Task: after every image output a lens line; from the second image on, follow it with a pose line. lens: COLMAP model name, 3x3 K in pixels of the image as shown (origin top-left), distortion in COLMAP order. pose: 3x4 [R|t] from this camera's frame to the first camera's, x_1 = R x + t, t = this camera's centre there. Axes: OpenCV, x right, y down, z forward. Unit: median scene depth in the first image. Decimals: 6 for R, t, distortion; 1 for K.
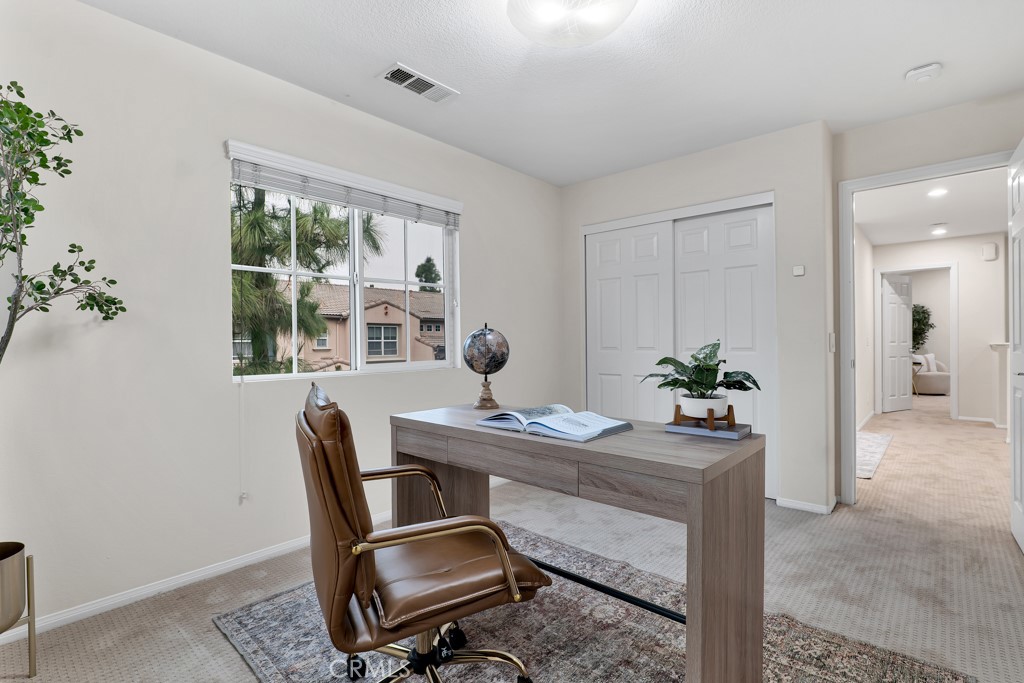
lens RADIAL K [[475.3, 0, 511.7], [0, 475.3, 341.1], [0, 0, 1]] dist [-0.018610, -0.000197]
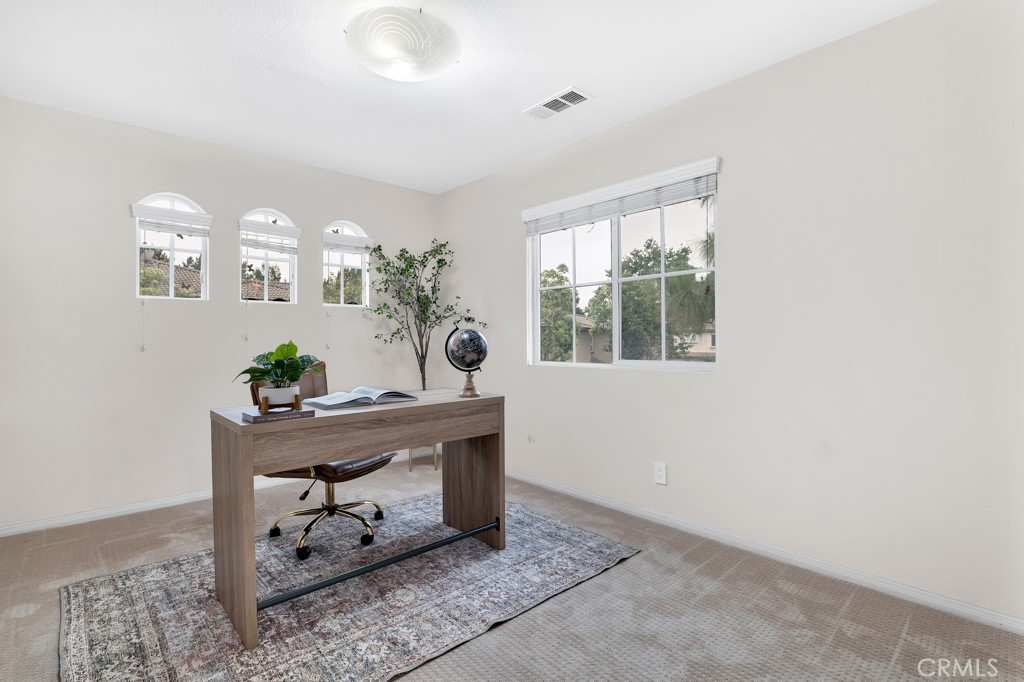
lens RADIAL K [[475.3, 0, 511.6], [0, 475.3, 340.8], [0, 0, 1]] dist [-0.018610, -0.000197]
pose [[-0.083036, 0.012402, -0.996469, 1.029744], [0.004328, 0.999918, 0.012084, -0.011035], [0.996537, -0.003309, -0.083083, 1.114211]]
